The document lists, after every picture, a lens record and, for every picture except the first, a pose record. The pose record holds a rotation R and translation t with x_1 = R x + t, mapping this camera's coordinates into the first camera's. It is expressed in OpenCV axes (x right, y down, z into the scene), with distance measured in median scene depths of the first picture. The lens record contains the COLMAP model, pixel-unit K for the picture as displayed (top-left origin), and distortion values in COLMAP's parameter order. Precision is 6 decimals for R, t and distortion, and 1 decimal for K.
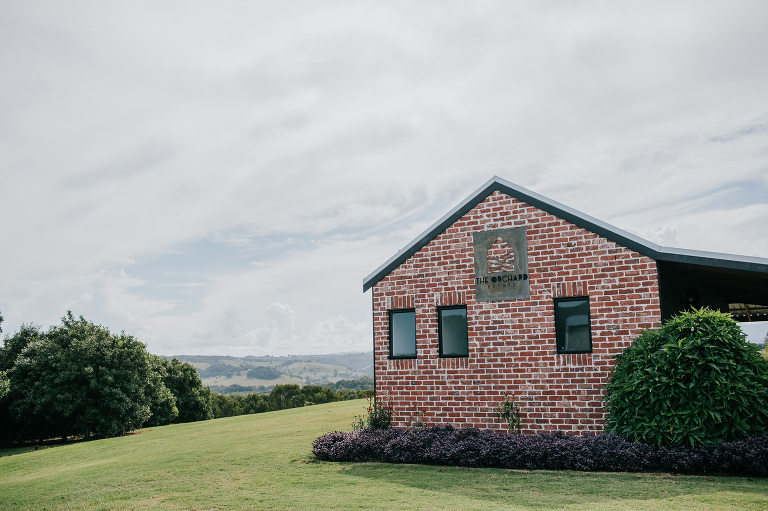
lens RADIAL K [[753.7, 0, 384.0], [0, 753.7, 255.5], [0, 0, 1]] dist [-0.087913, 0.108952]
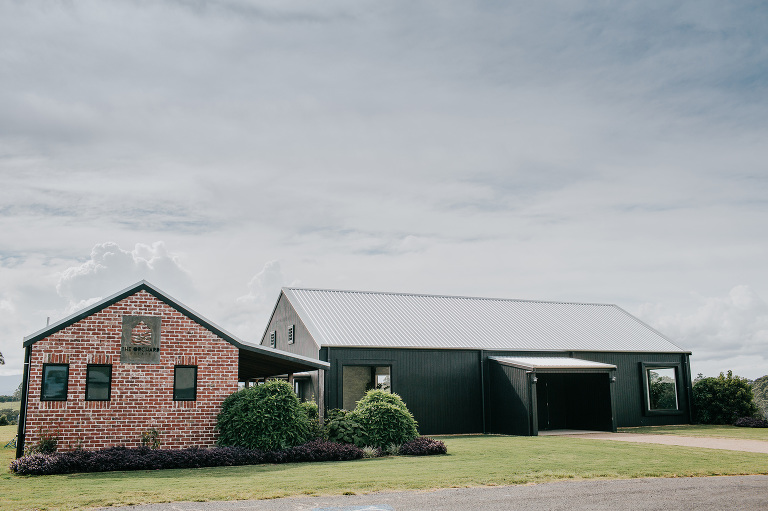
lens RADIAL K [[753.7, 0, 384.0], [0, 753.7, 255.5], [0, 0, 1]] dist [-0.087913, 0.108952]
pose [[0.555139, 0.180685, 0.811895, -0.814562], [-0.119130, 0.983328, -0.137381, -0.005983], [-0.823182, -0.020455, 0.567409, -0.241594]]
